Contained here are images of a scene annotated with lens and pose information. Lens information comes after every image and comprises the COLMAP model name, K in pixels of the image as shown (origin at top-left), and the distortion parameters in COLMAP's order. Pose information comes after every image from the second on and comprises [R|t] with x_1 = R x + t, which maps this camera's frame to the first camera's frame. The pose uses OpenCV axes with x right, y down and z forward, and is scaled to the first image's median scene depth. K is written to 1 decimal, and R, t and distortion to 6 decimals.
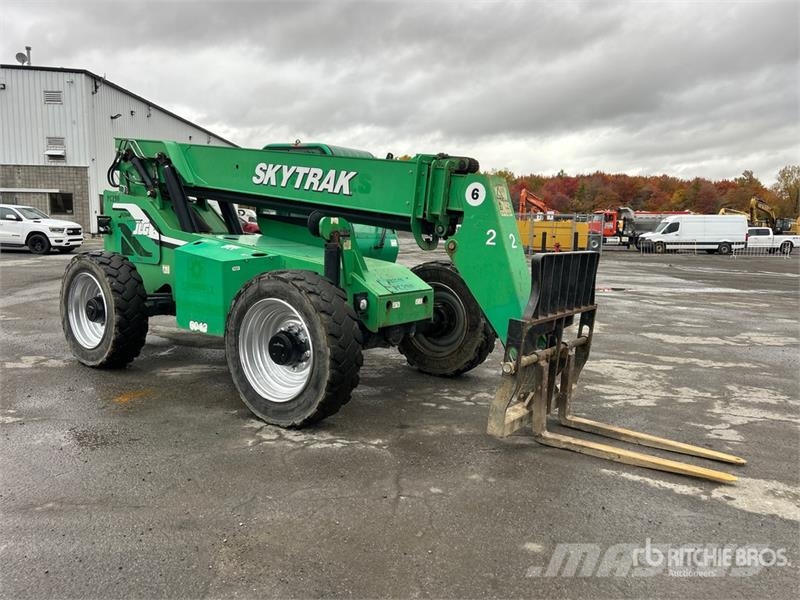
lens RADIAL K [[599.1, 0, 407.9], [0, 599.1, 304.7], [0, 0, 1]] dist [0.047273, -0.051676]
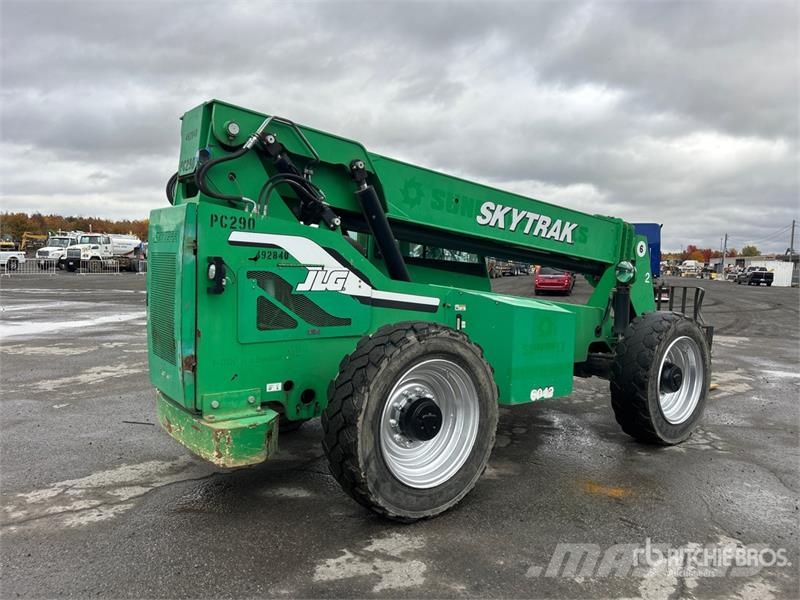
lens RADIAL K [[599.1, 0, 396.4], [0, 599.1, 297.9], [0, 0, 1]] dist [0.047273, -0.051676]
pose [[0.293657, -0.072341, 0.953170, -1.171091], [0.102150, 0.993797, 0.043954, -0.151381], [-0.950437, 0.084459, 0.299225, 0.902411]]
